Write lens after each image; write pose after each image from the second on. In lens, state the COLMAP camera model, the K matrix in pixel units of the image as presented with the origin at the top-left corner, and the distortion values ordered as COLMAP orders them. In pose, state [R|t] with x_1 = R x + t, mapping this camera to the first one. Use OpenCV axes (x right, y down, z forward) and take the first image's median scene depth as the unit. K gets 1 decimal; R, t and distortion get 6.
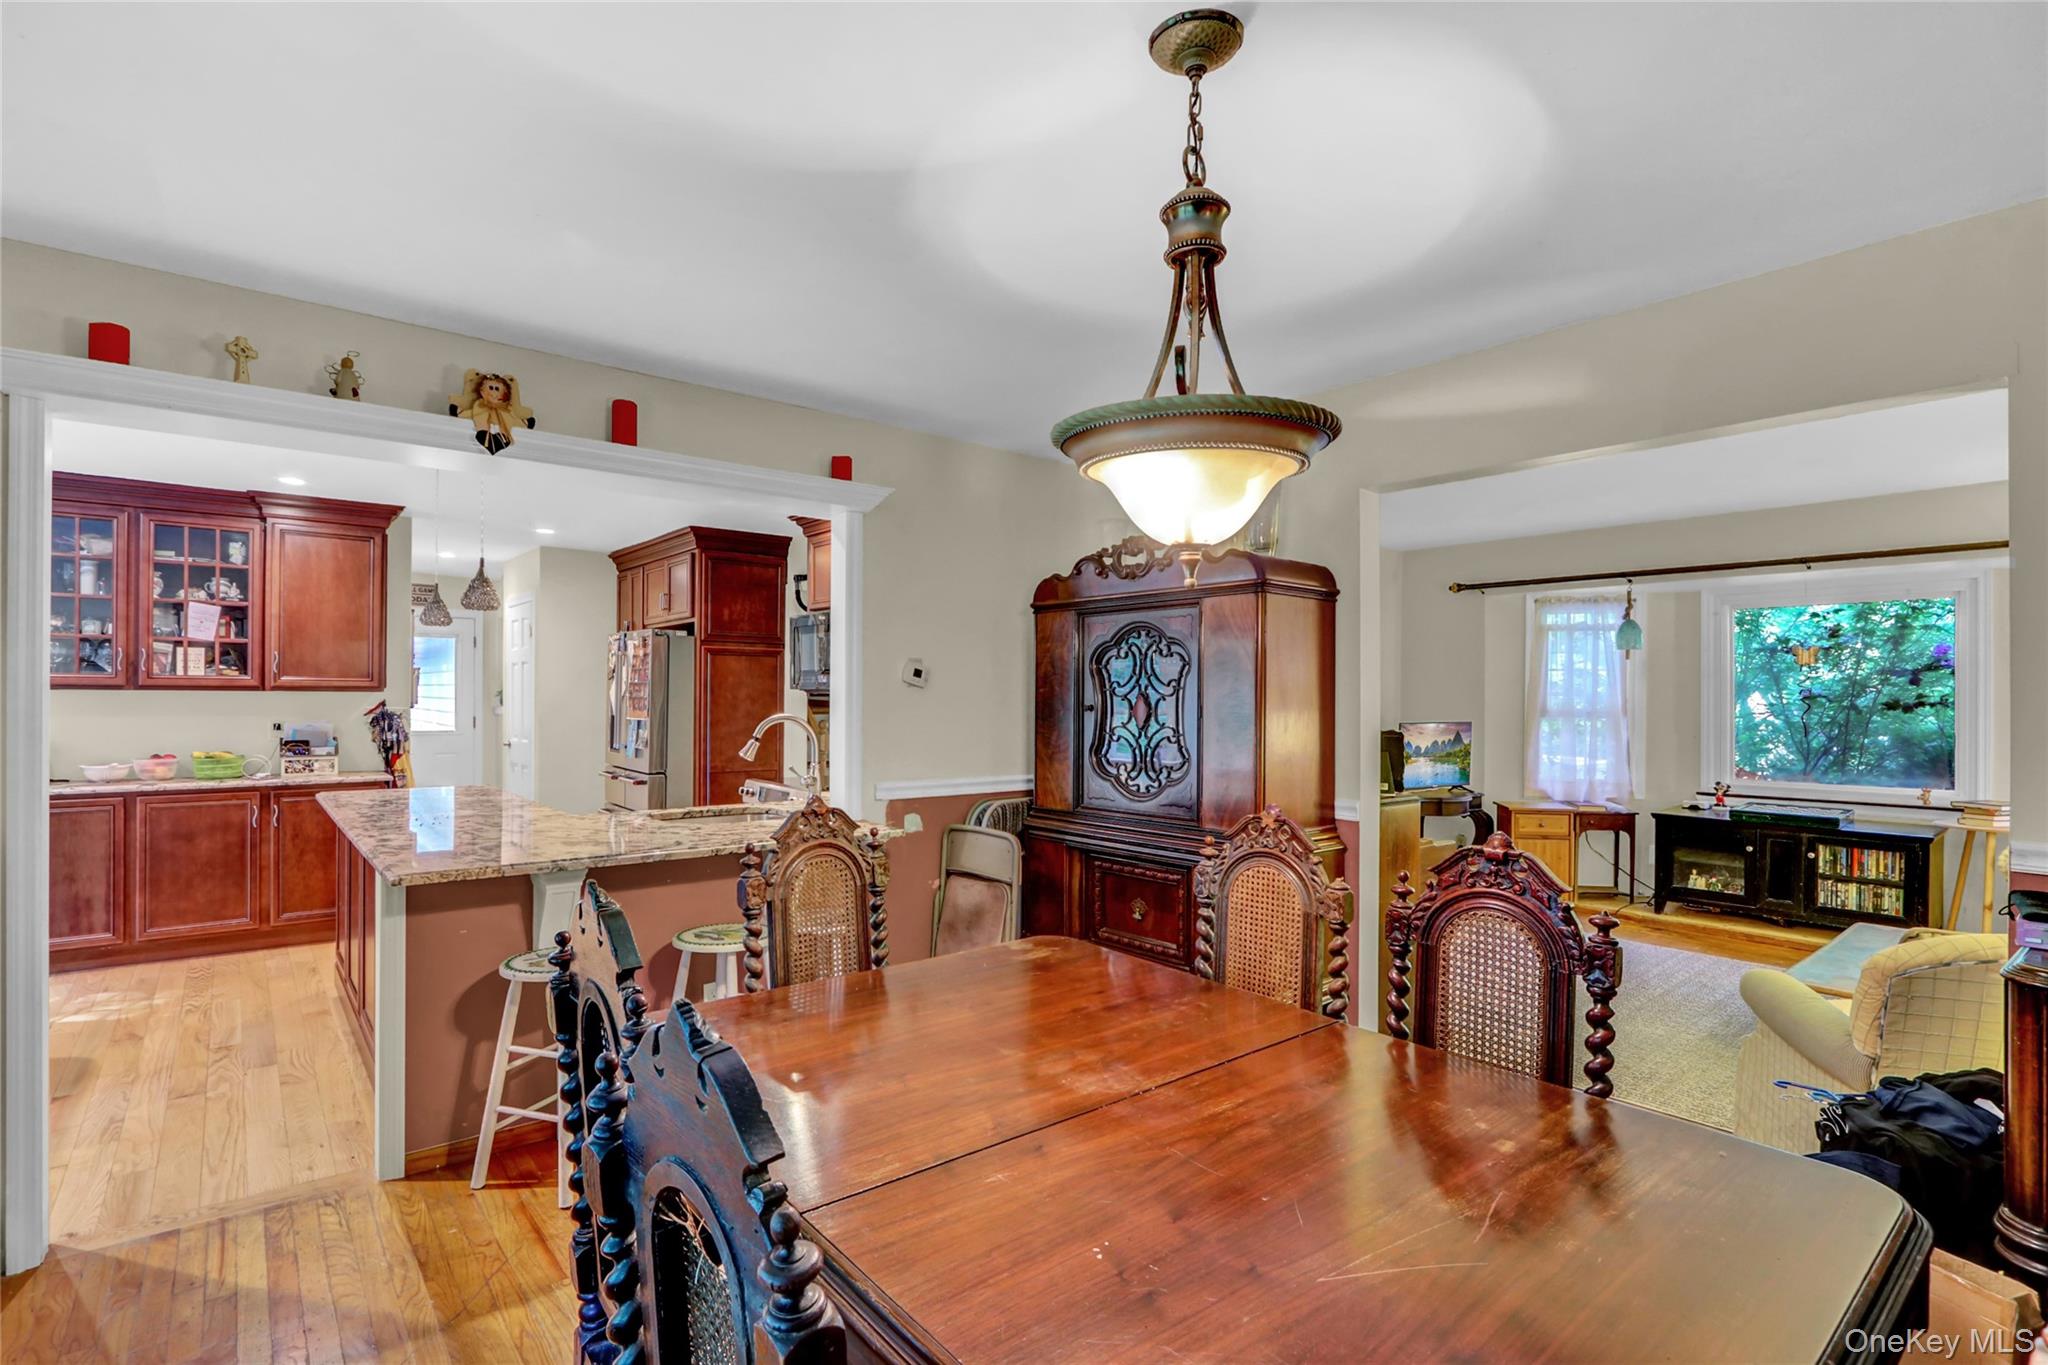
lens RADIAL K [[961.1, 0, 1014.7], [0, 961.1, 693.1], [0, 0, 1]] dist [-0.003491, -0.000130]
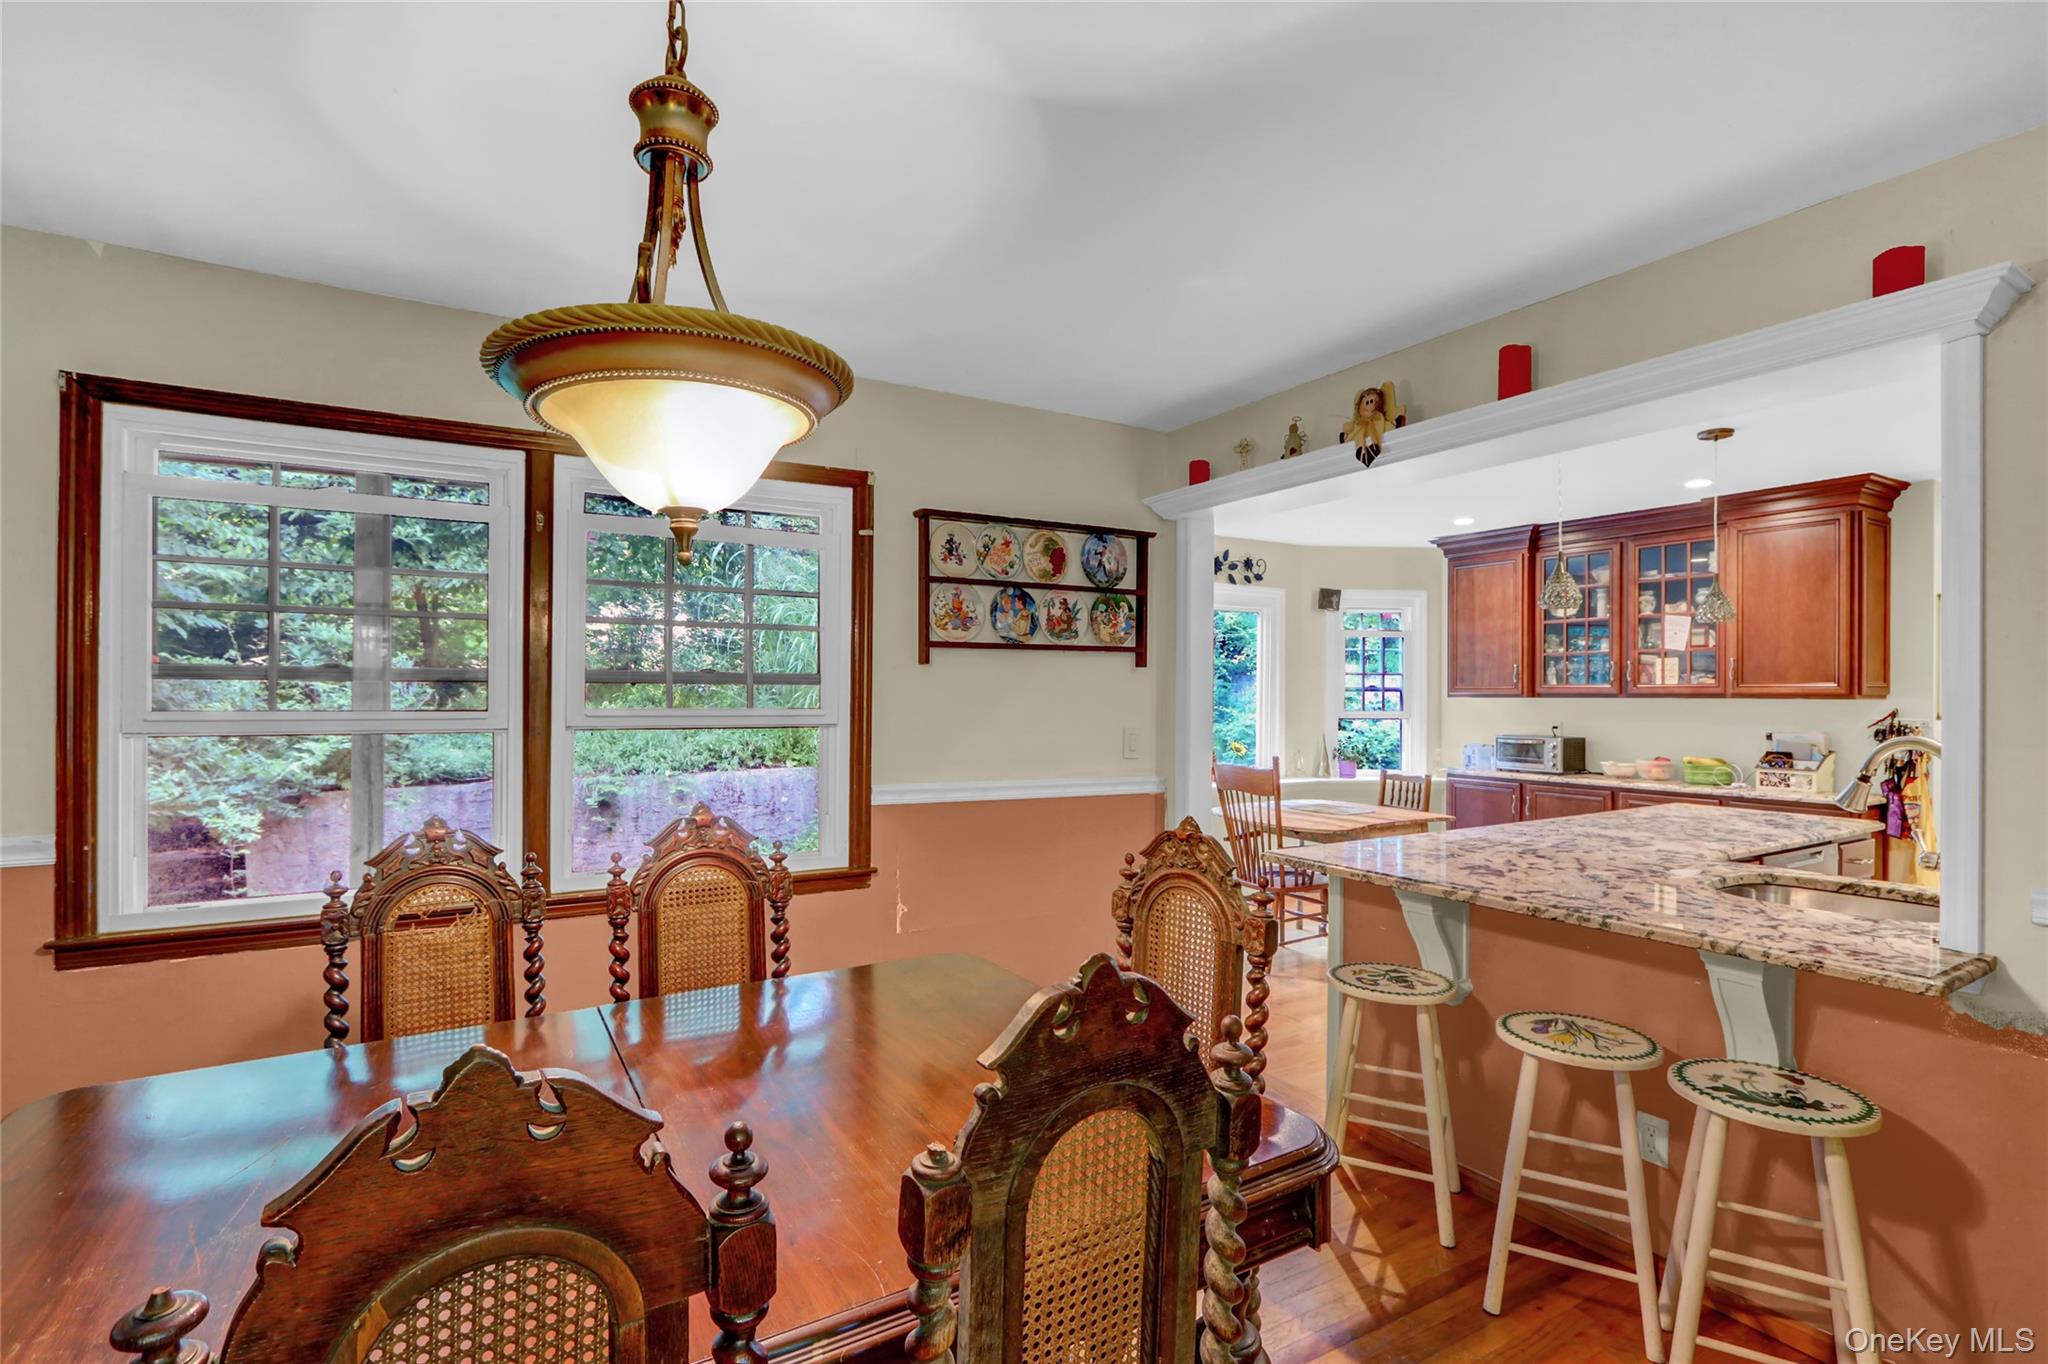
lens RADIAL K [[961.1, 0, 1014.7], [0, 961.1, 692.6], [0, 0, 1]] dist [-0.003491, -0.000130]
pose [[-0.154005, -0.011149, -0.988007, 0.294551], [-0.005019, 0.999932, -0.010501, 0.005545], [0.988057, 0.003341, -0.154050, 0.423445]]
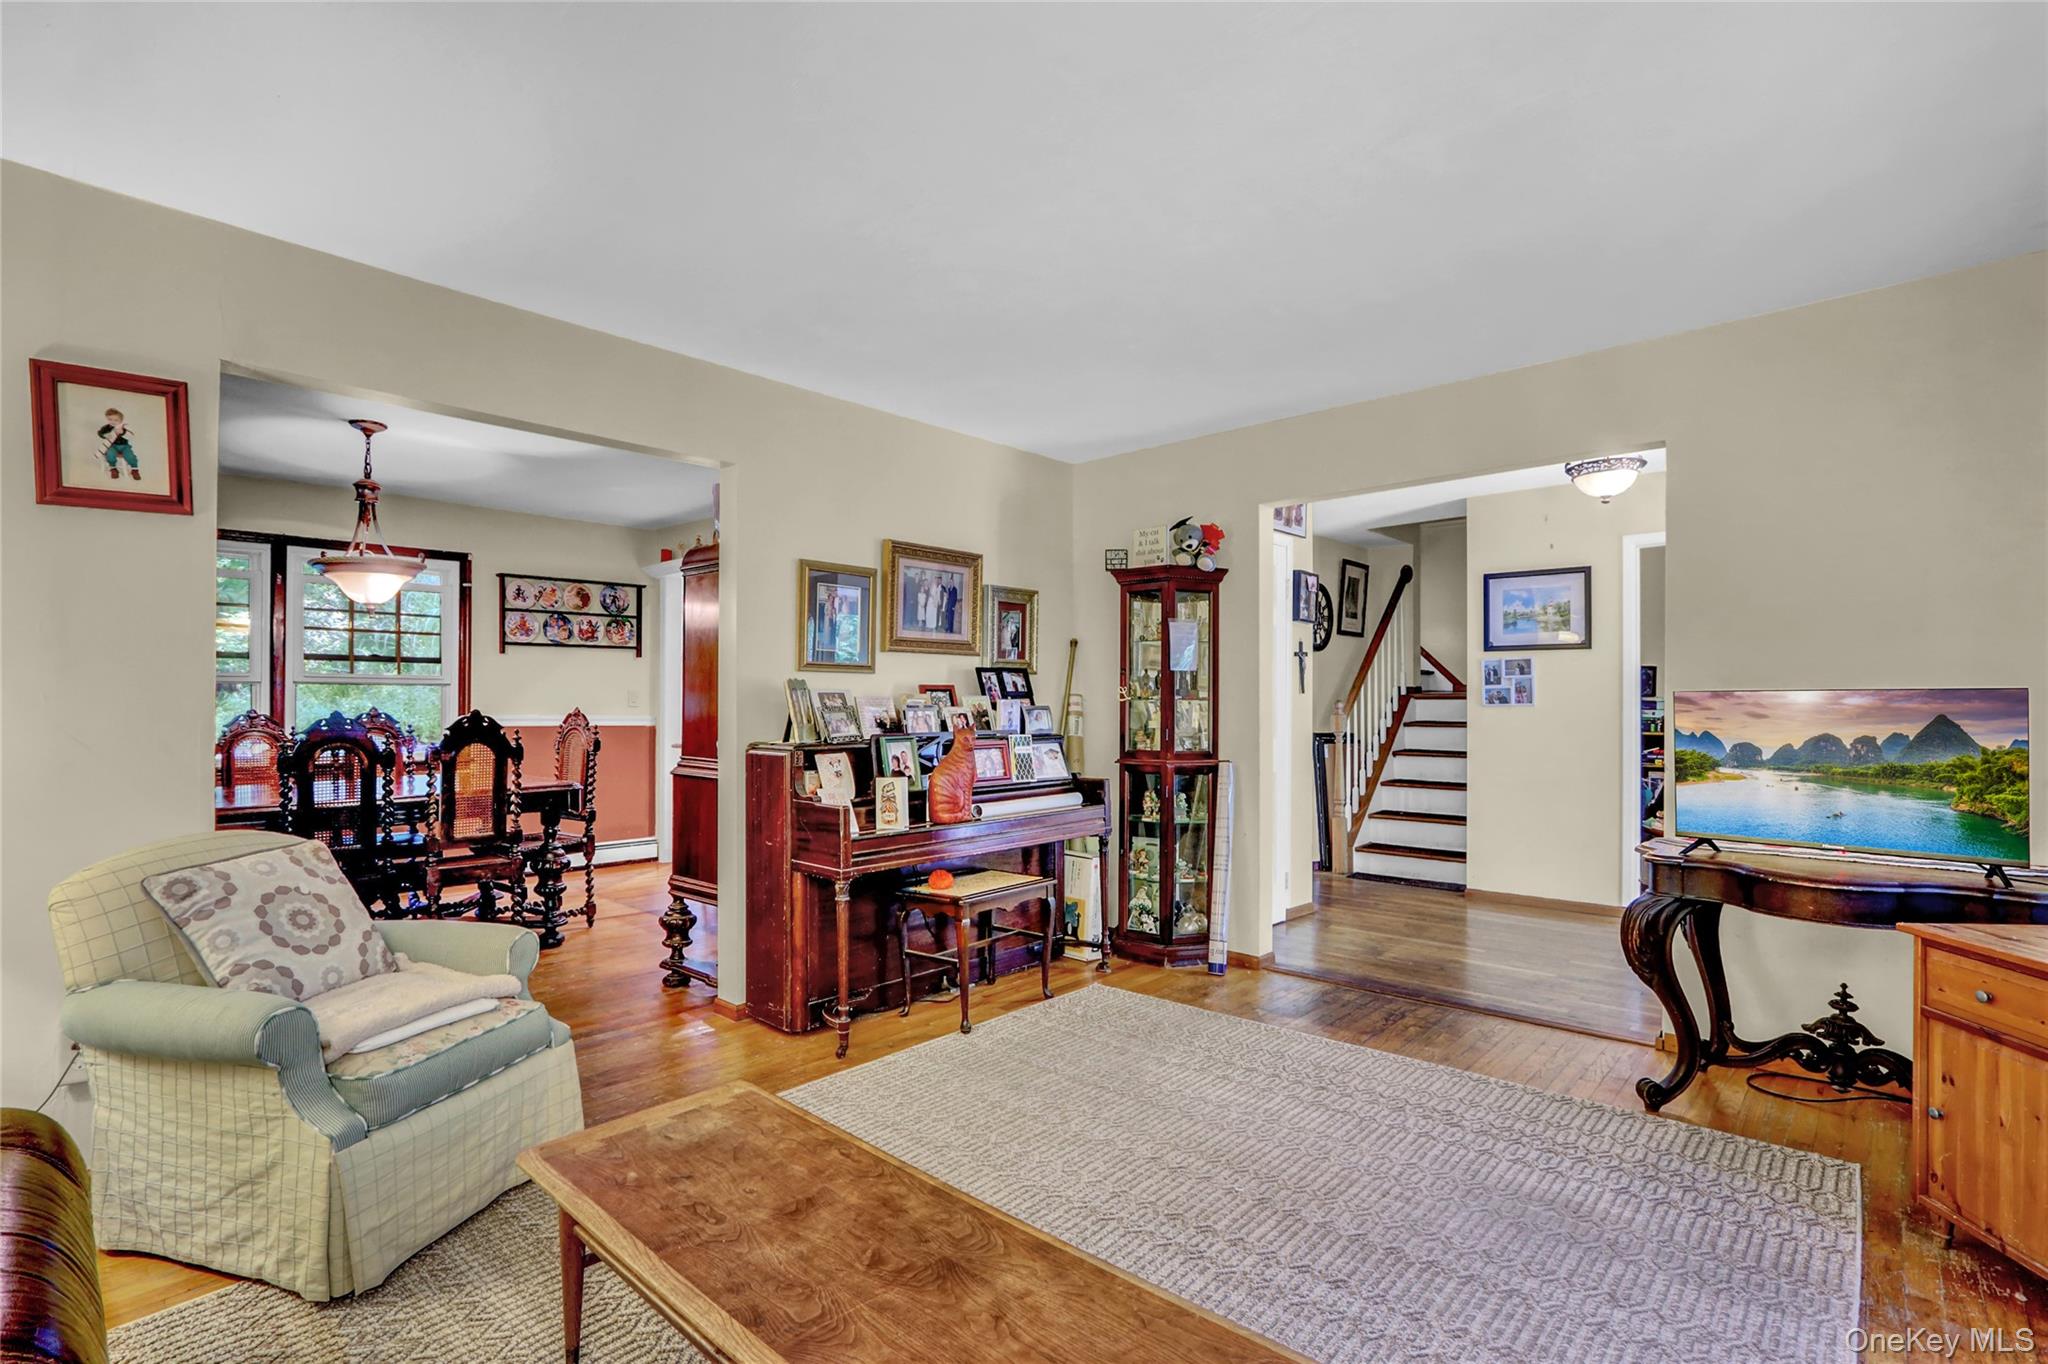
lens RADIAL K [[961.1, 0, 1014.7], [0, 961.1, 692.6], [0, 0, 1]] dist [-0.003491, -0.000130]
pose [[0.136221, -0.013459, -0.990587, 0.980050], [0.000466, 0.999908, -0.013521, 0.046885], [0.990678, 0.001381, 0.136215, 0.749686]]
